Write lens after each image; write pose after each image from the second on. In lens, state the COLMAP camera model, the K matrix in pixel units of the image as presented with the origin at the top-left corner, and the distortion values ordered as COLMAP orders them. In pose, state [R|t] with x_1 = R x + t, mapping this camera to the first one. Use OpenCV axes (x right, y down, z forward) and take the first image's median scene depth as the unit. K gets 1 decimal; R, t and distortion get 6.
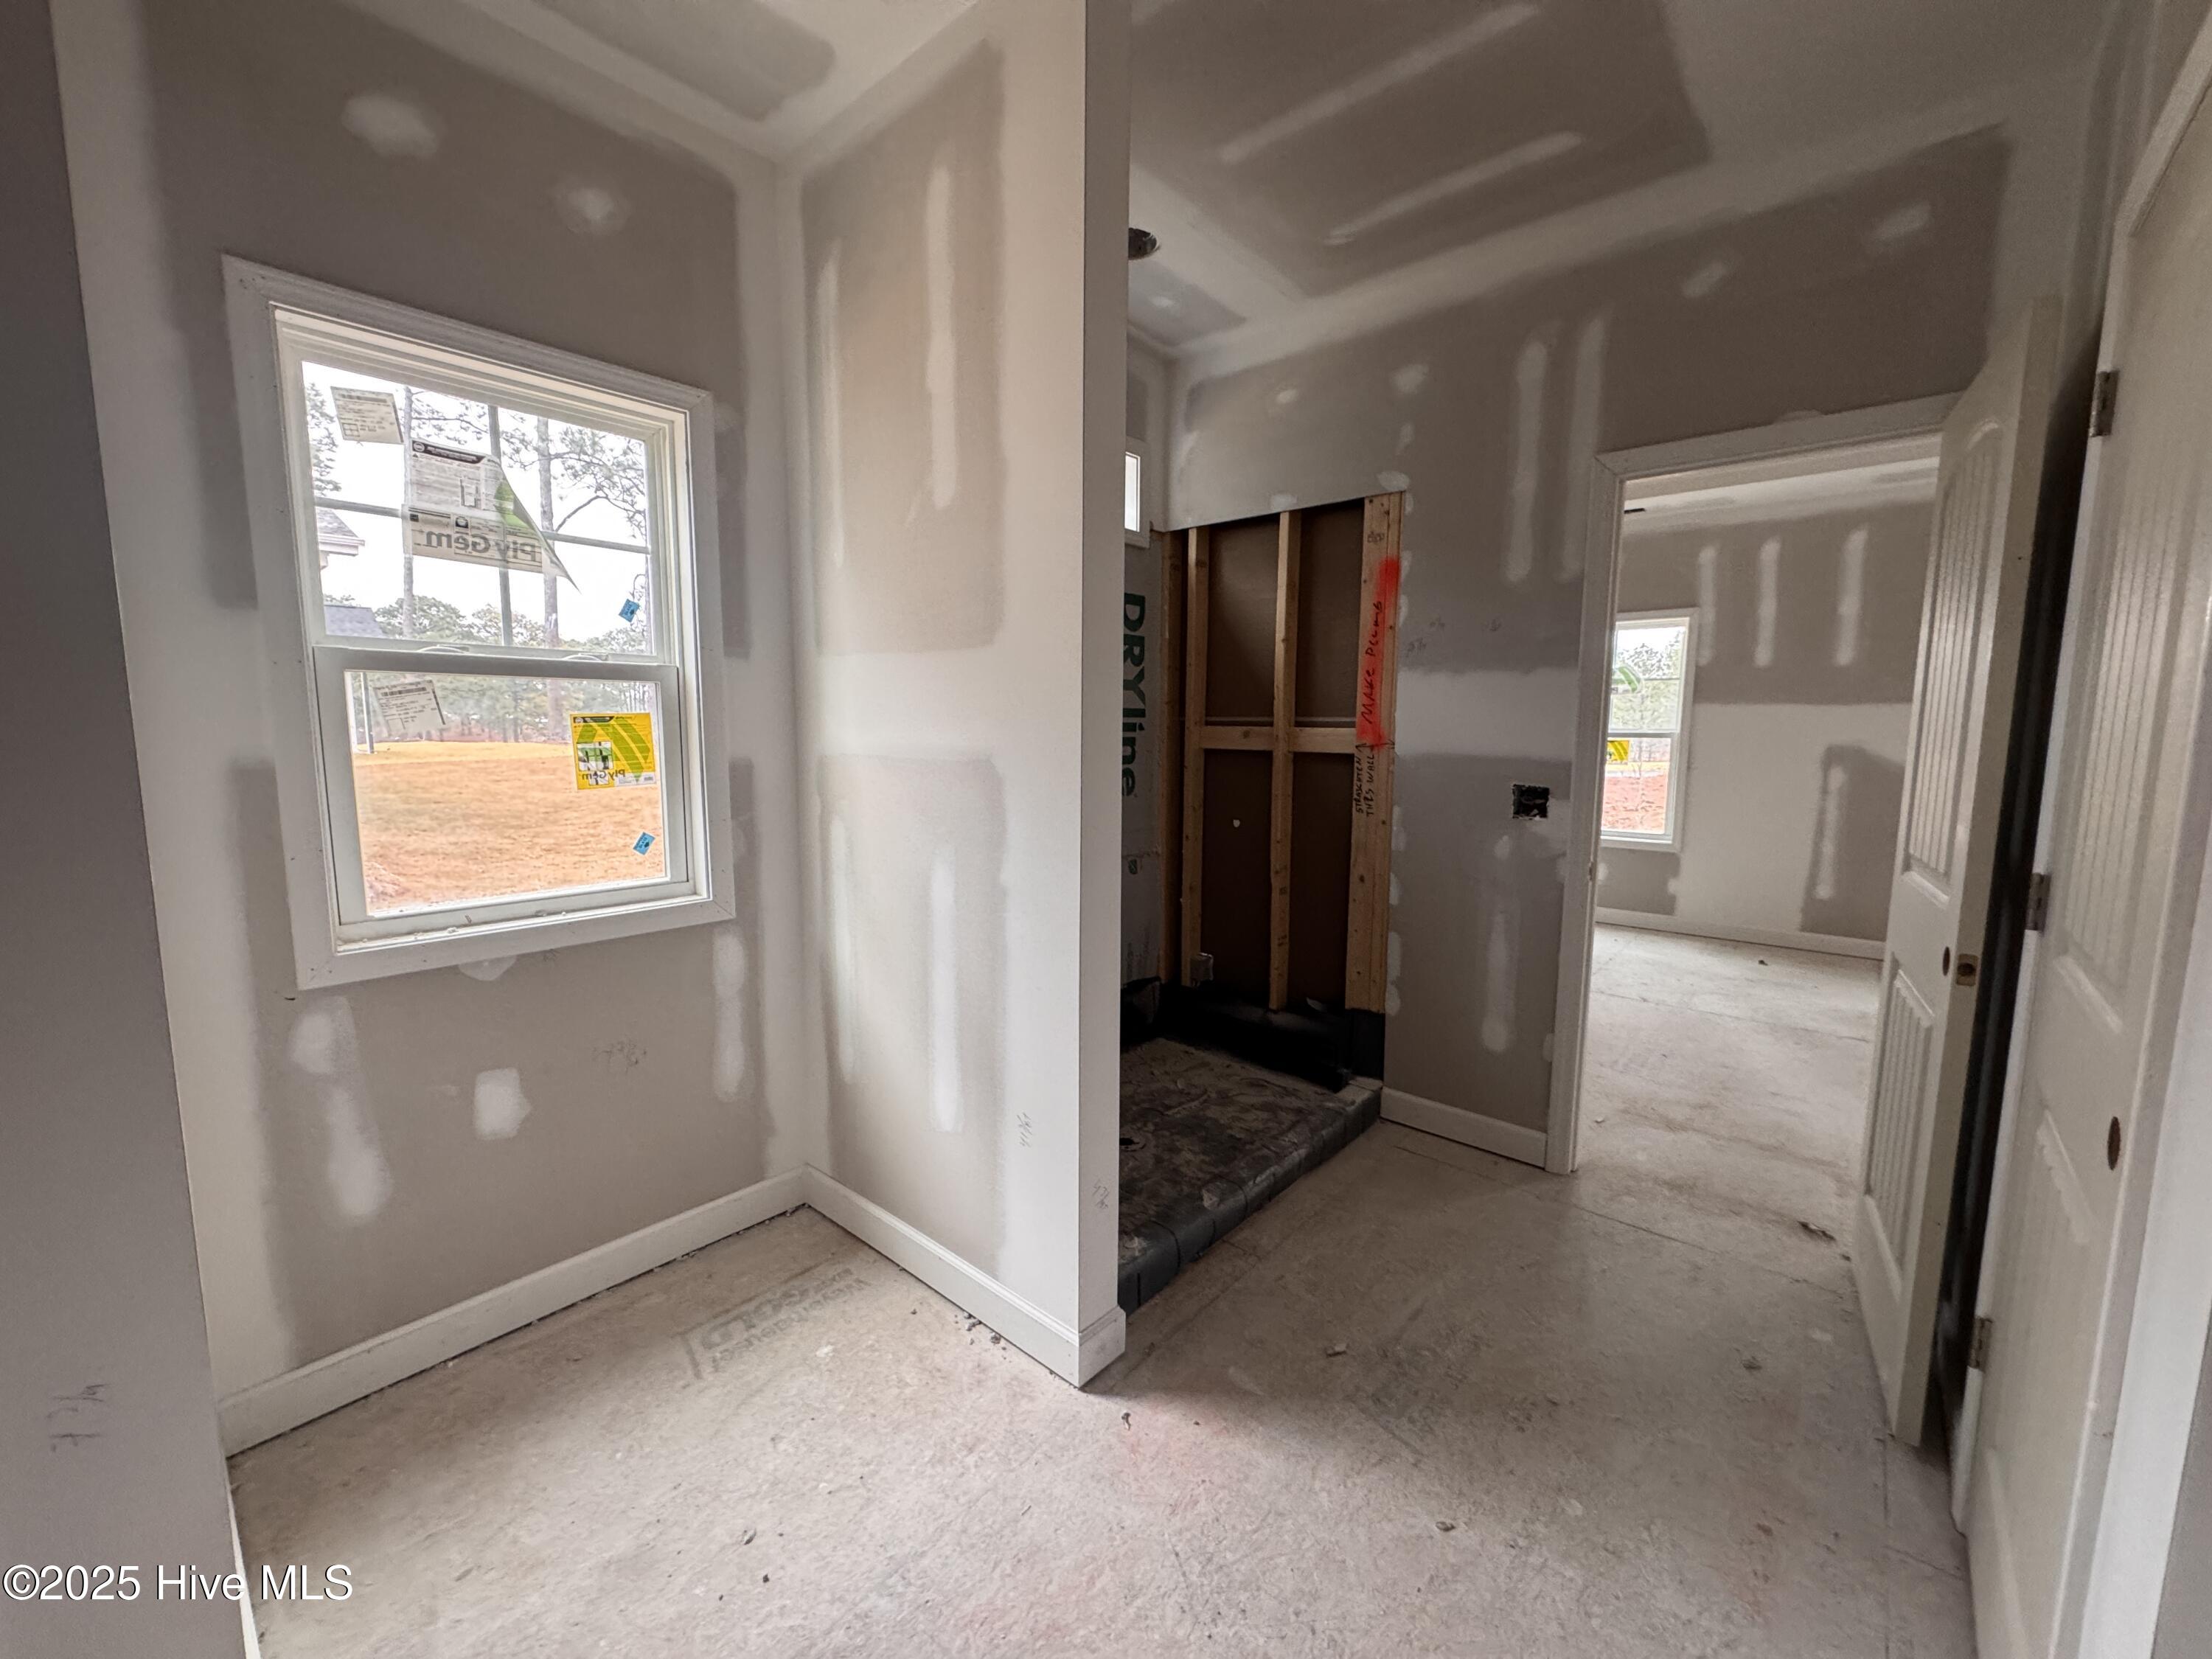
lens RADIAL K [[877.6, 0, 1104.6], [0, 877.6, 826.2], [0, 0, 1]] dist [-0.001023, -0.000141]
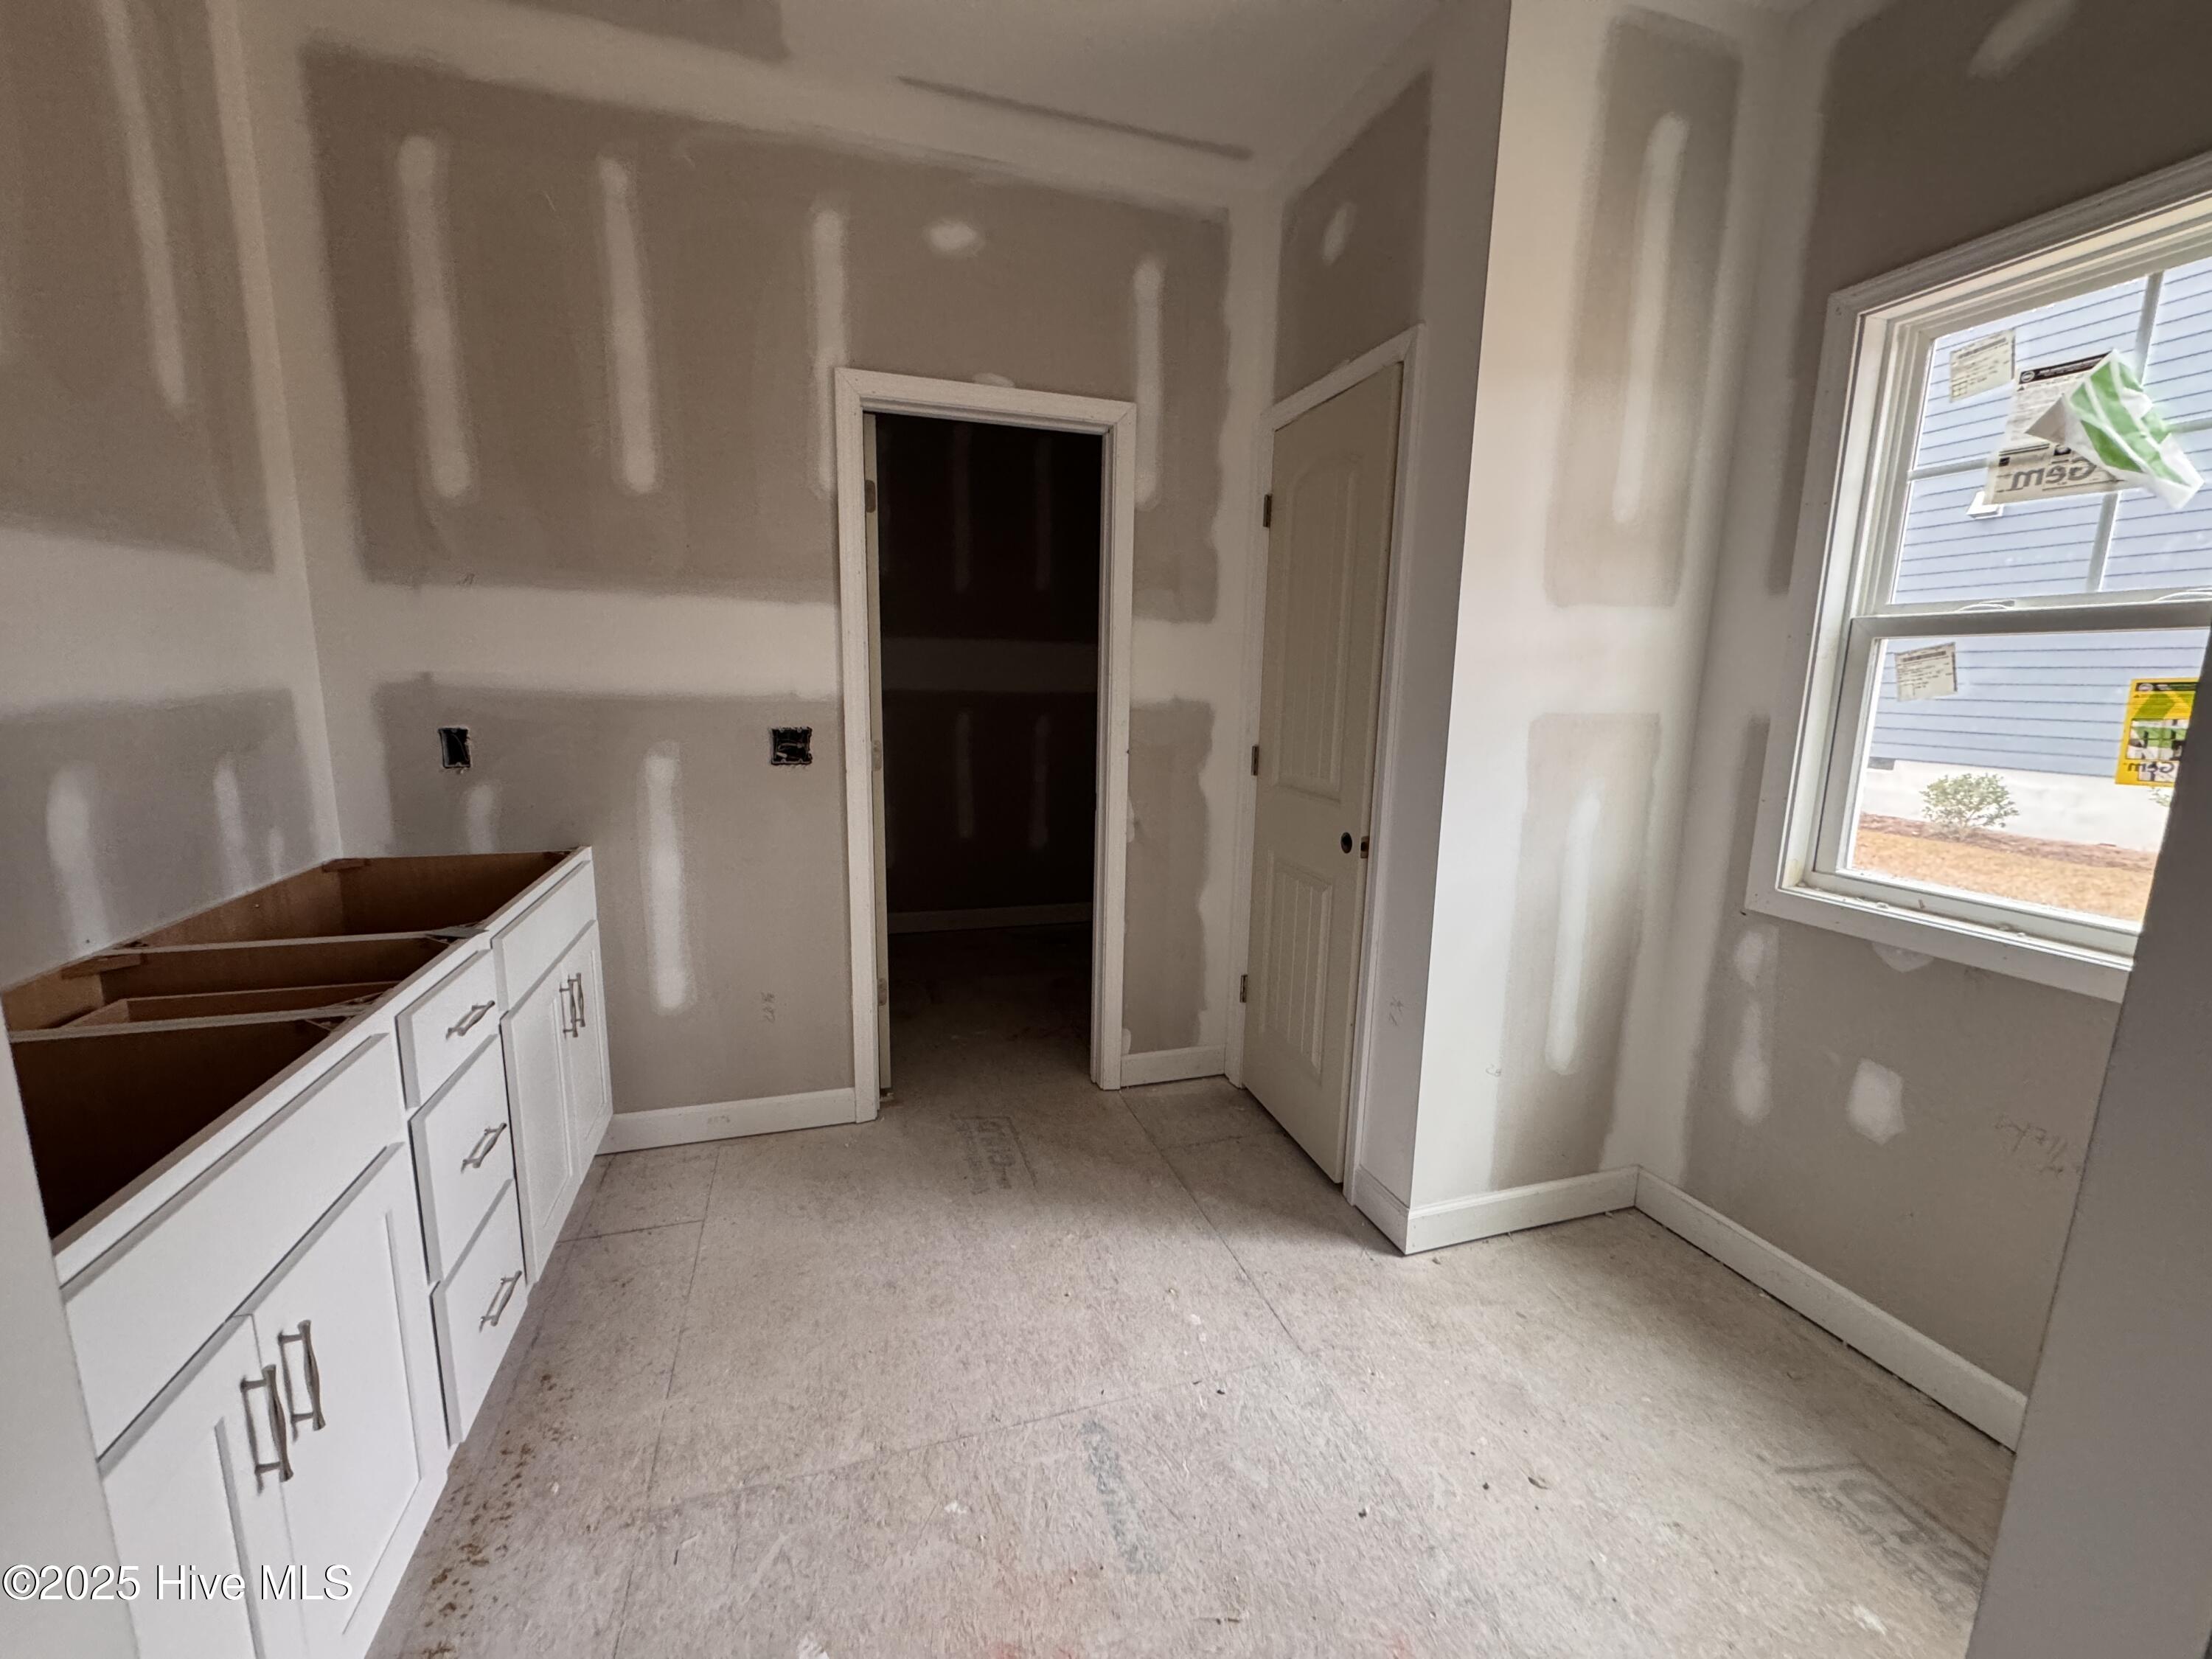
lens RADIAL K [[877.6, 0, 1104.6], [0, 877.6, 826.2], [0, 0, 1]] dist [-0.001023, -0.000141]
pose [[-0.513373, 0.127062, -0.848707, 0.376346], [-0.121683, 0.968208, 0.218558, -0.054187], [0.849495, 0.215475, -0.481590, 0.544721]]
